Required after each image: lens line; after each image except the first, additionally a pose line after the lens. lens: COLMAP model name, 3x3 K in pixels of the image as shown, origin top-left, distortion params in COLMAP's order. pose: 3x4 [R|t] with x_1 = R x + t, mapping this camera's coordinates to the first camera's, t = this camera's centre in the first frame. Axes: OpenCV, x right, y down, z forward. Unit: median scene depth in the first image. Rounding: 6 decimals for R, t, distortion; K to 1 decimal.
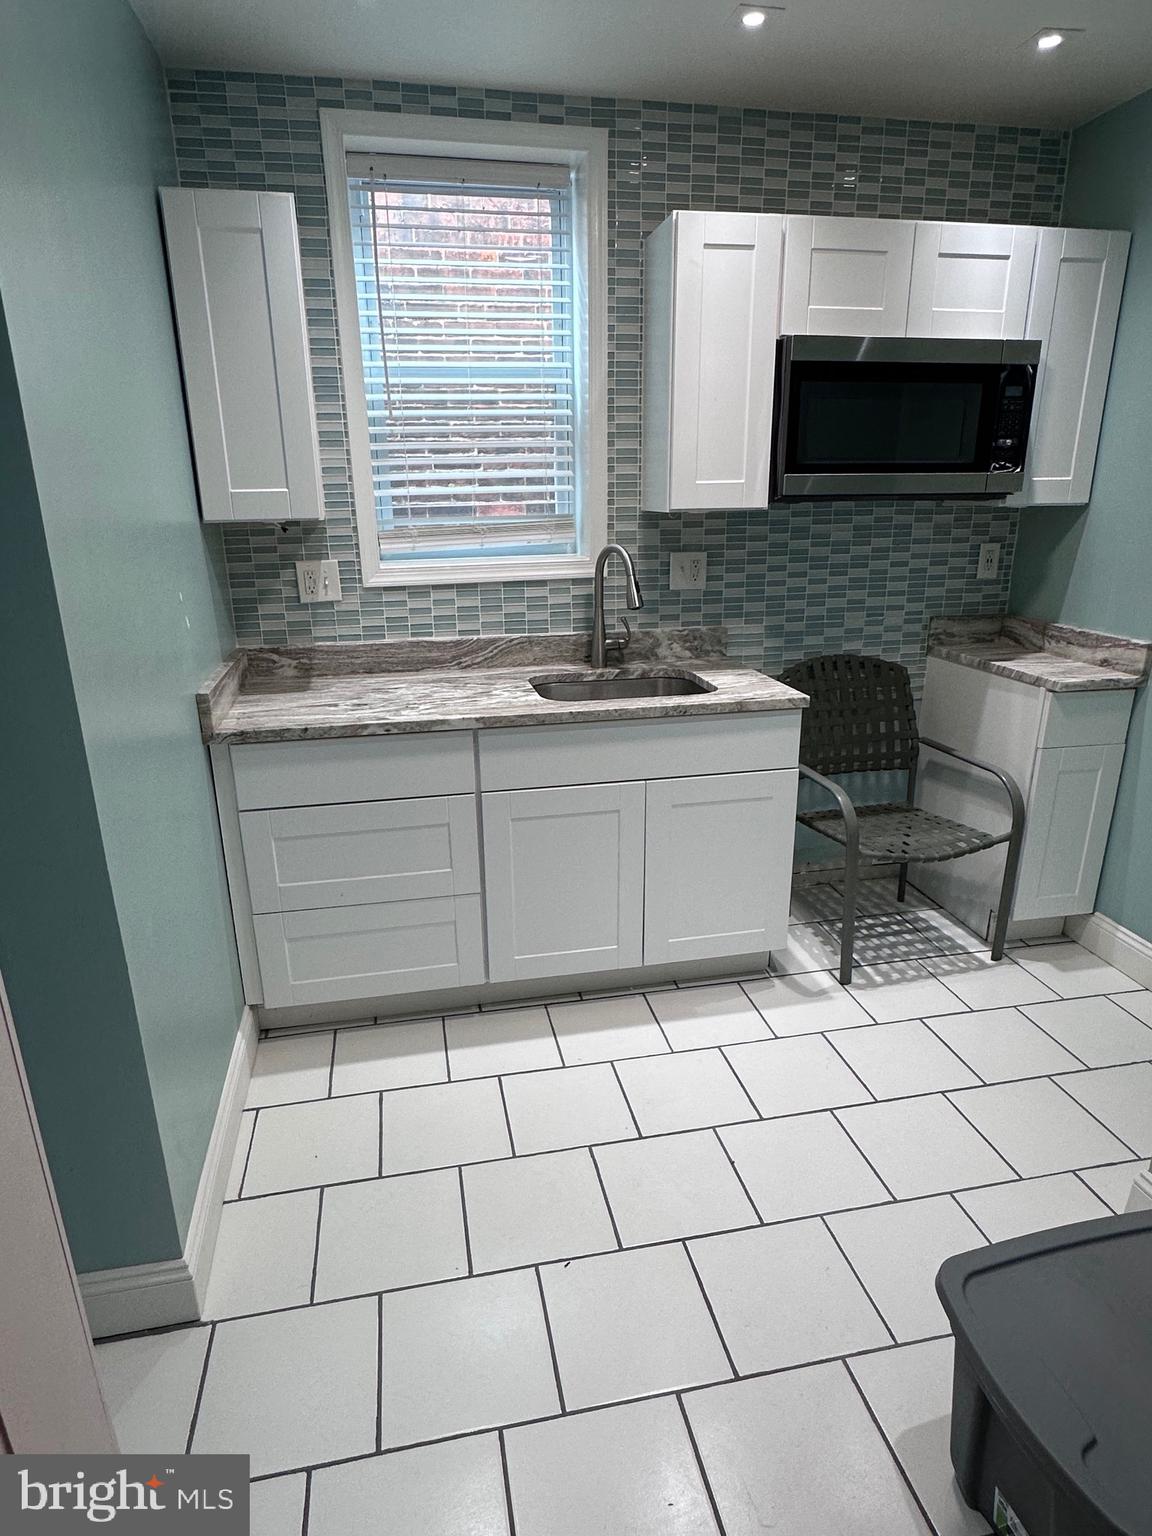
lens RADIAL K [[887.2, 0, 571.8], [0, 887.2, 771.4], [0, 0, 1]] dist [-0.005325, 0.002956]
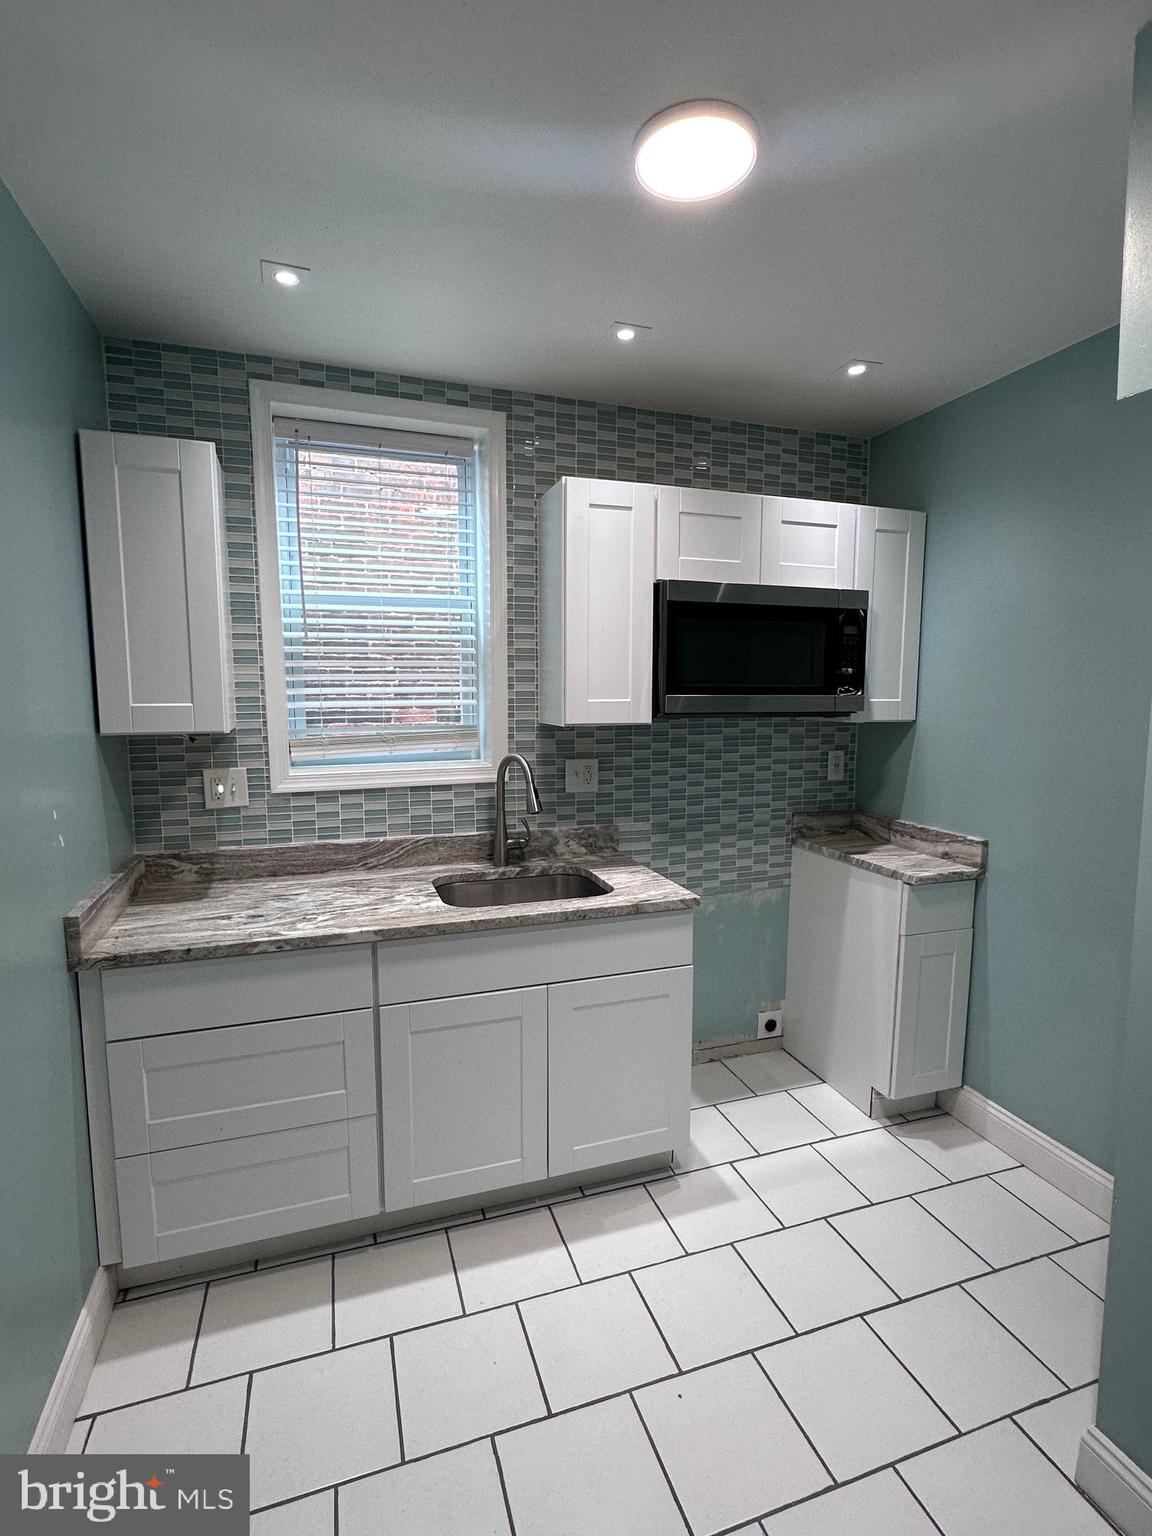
lens RADIAL K [[716.2, 0, 575.4], [0, 716.2, 767.9], [0, 0, 1]] dist [-0.005023, -0.000124]
pose [[0.991748, -0.000355, 0.128202, 0.009717], [0.025599, 0.980407, -0.195314, -0.067556], [-0.125621, 0.196984, 0.972325, 0.145243]]
